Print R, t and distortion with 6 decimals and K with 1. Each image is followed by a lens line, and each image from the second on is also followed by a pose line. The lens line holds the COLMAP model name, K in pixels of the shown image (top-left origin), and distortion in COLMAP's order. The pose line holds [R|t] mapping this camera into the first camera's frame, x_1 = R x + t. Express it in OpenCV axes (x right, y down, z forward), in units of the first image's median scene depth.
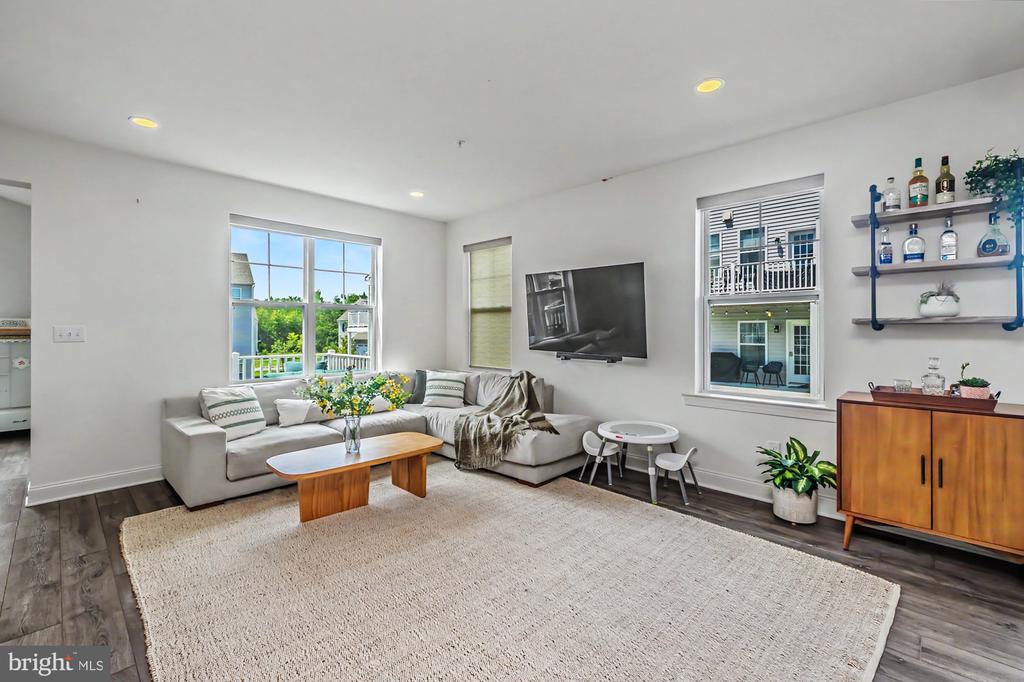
lens RADIAL K [[440.4, 0, 509.0], [0, 440.4, 328.6], [0, 0, 1]] dist [0.001121, 0.000462]
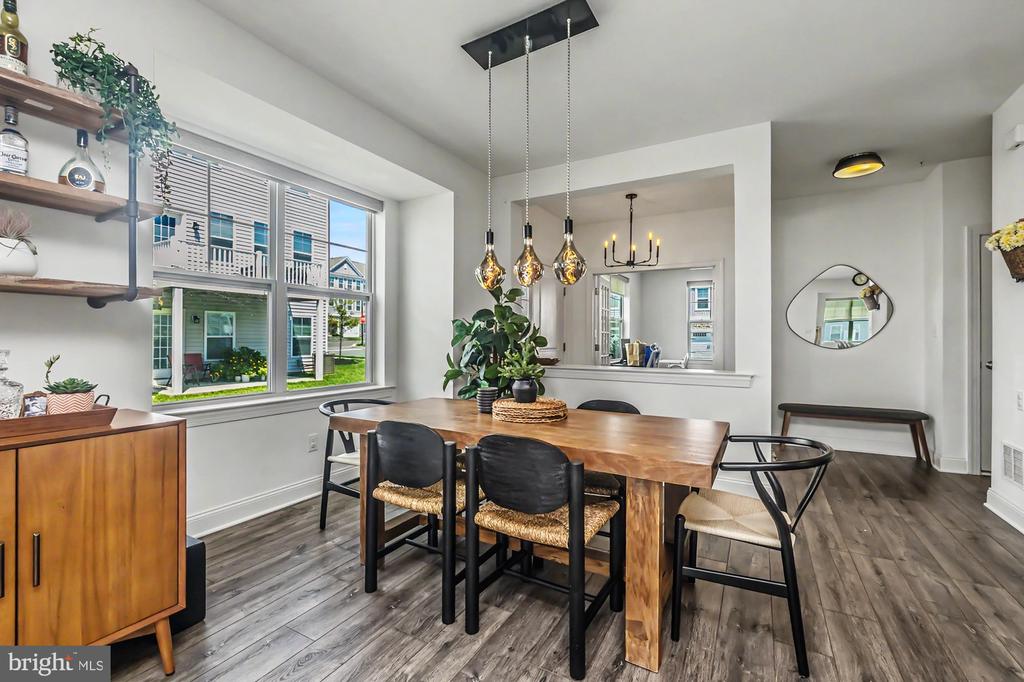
lens RADIAL K [[433.1, 0, 512.1], [0, 433.1, 337.6], [0, 0, 1]] dist [0.000951, 0.000343]
pose [[-0.250848, 0.001394, 0.968026, 0.292276], [-0.005060, 0.999983, -0.002751, 0.048841], [-0.968013, -0.005589, -0.250837, 0.524811]]
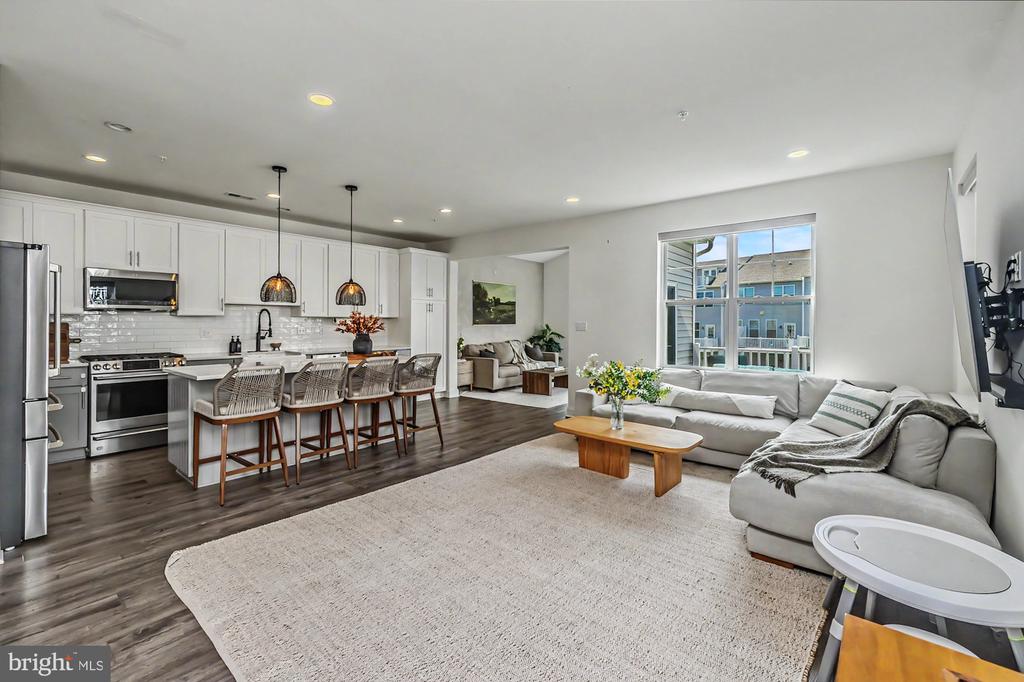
lens RADIAL K [[441.8, 0, 517.0], [0, 441.8, 320.3], [0, 0, 1]] dist [0.002258, 0.000250]
pose [[0.079948, -0.006942, -0.996775, 1.031130], [0.000580, 0.999976, -0.006918, -0.002912], [0.996799, -0.000025, 0.079950, 0.830184]]
